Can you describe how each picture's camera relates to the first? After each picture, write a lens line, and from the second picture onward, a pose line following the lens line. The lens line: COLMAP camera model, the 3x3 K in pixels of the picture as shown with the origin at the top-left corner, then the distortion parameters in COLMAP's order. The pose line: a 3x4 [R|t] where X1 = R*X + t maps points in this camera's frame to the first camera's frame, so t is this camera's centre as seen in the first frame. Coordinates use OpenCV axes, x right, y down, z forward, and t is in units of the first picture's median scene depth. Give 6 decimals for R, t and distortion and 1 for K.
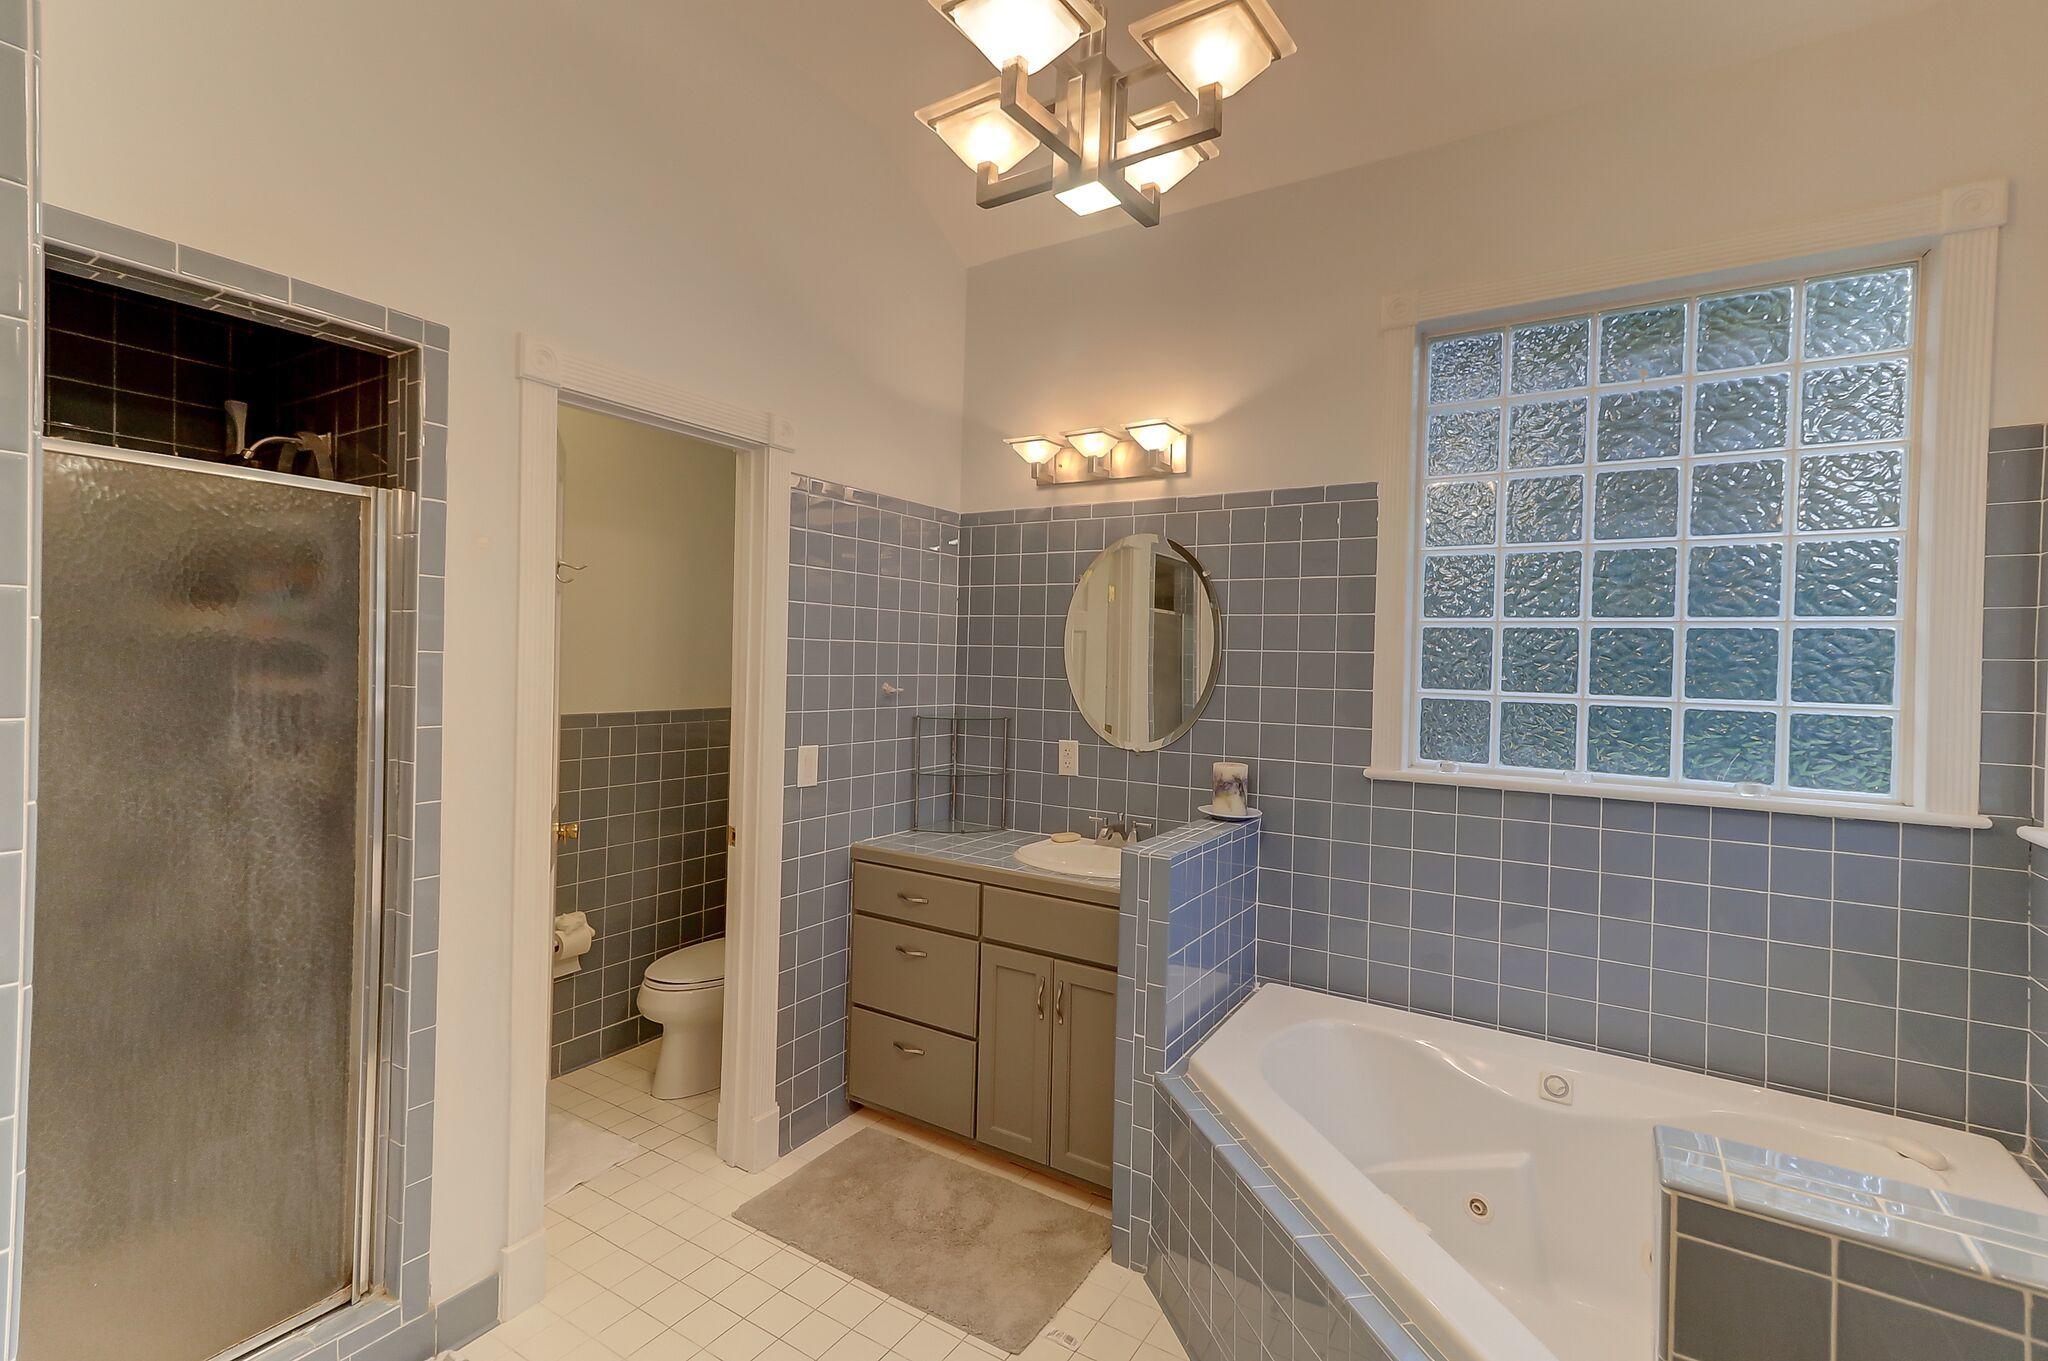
lens RADIAL K [[928.1, 0, 1017.4], [0, 928.1, 662.5], [0, 0, 1]] dist [0.024794, -0.000111]
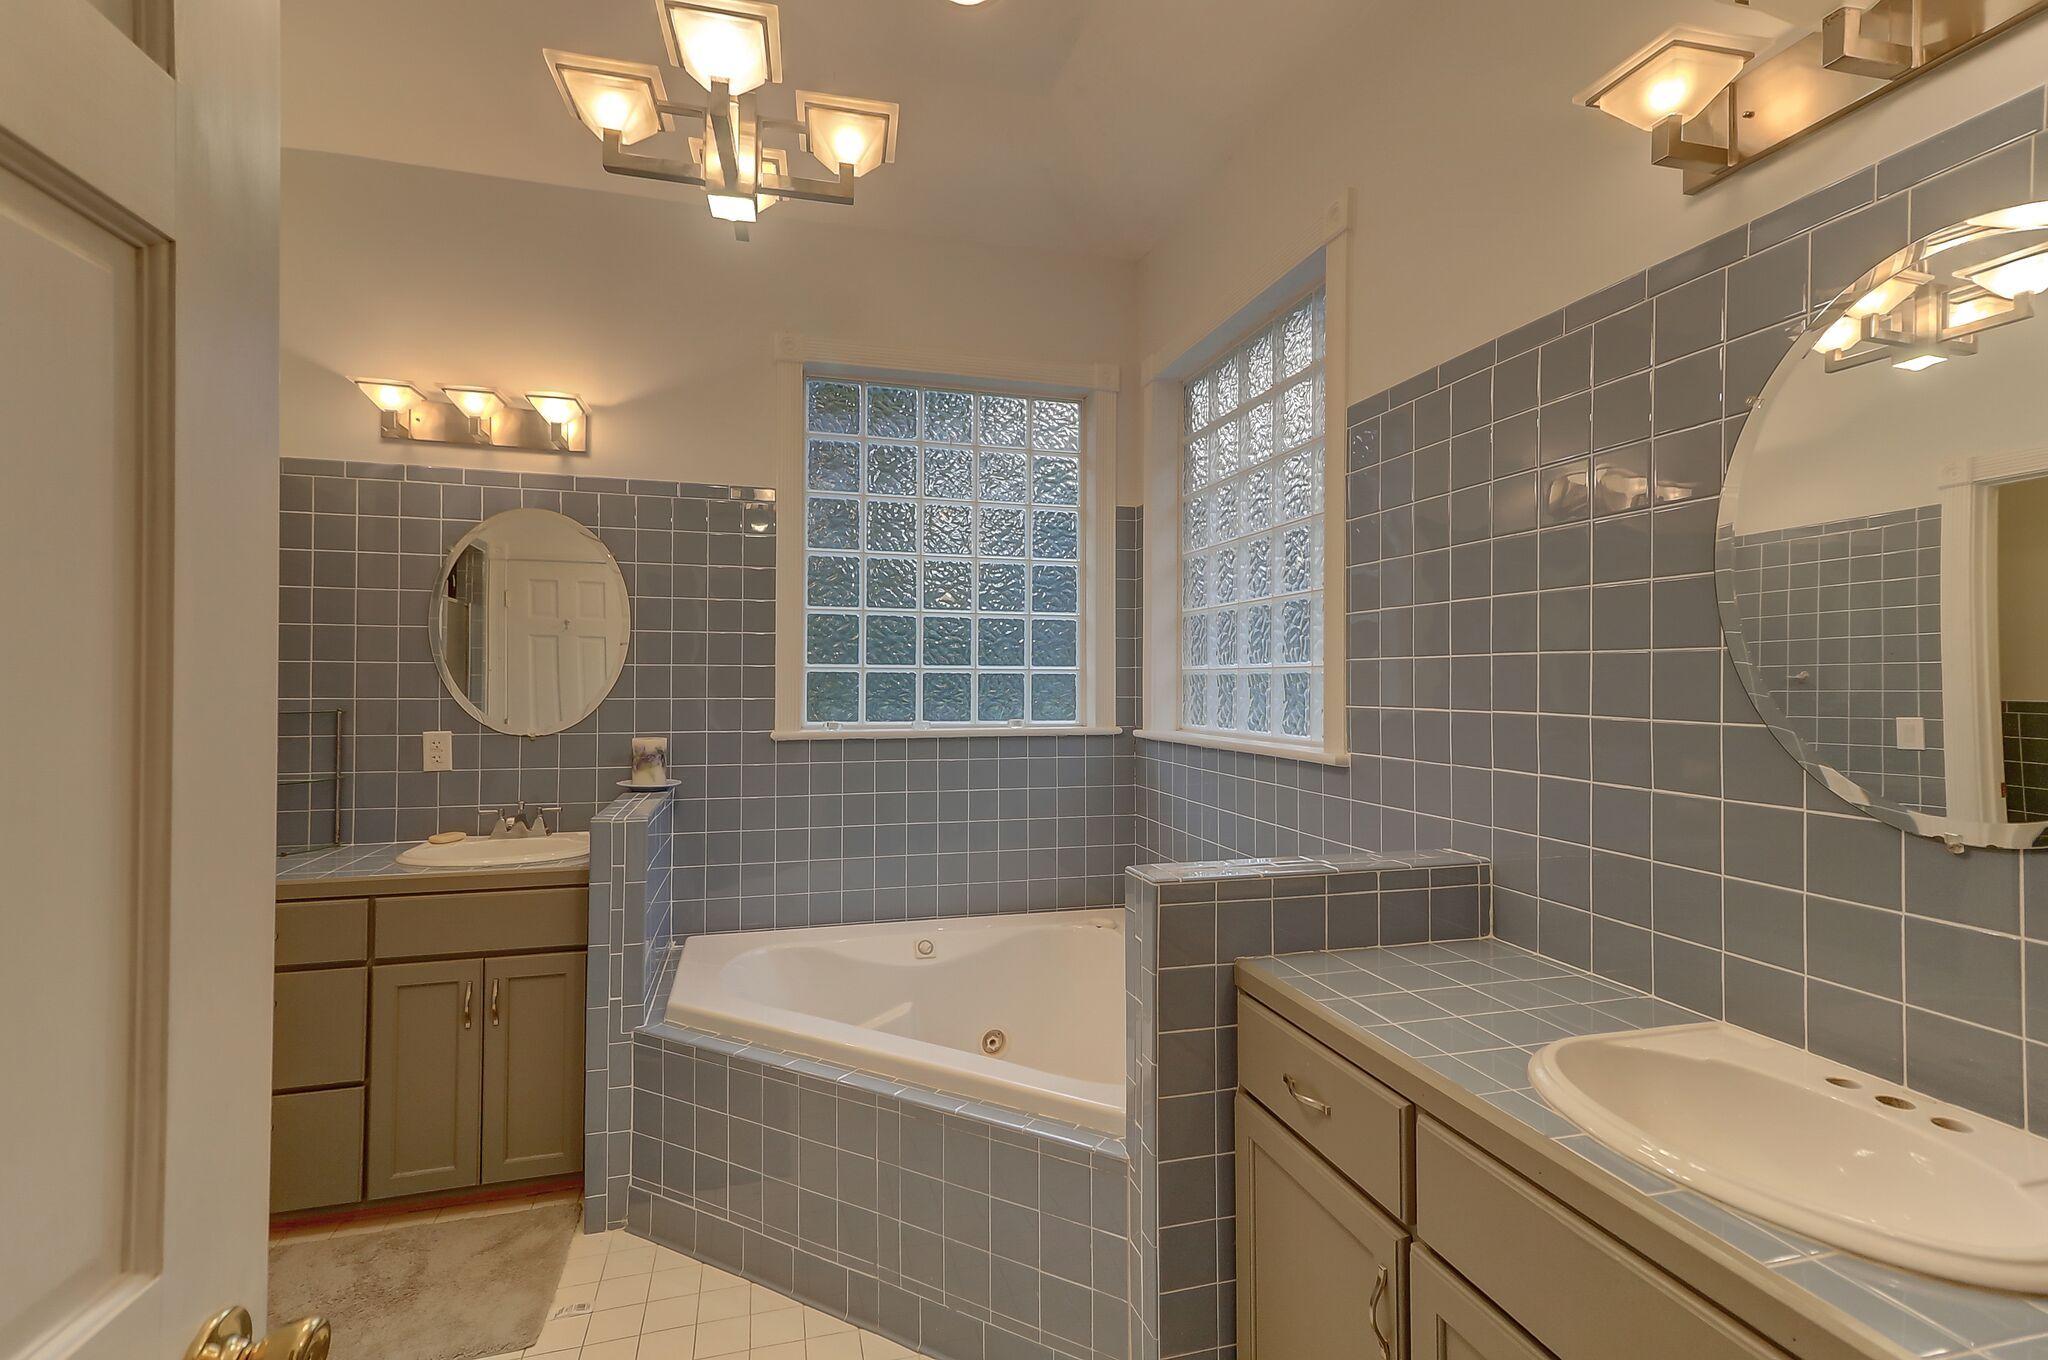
lens RADIAL K [[922.0, 0, 1020.4], [0, 922.0, 667.2], [0, 0, 1]] dist [0.024800, -0.000317]
pose [[0.679571, -0.009729, 0.733546, -0.267095], [0.014390, 0.999896, -0.000070, 0.037539], [-0.733469, 0.010604, 0.679640, -0.017716]]
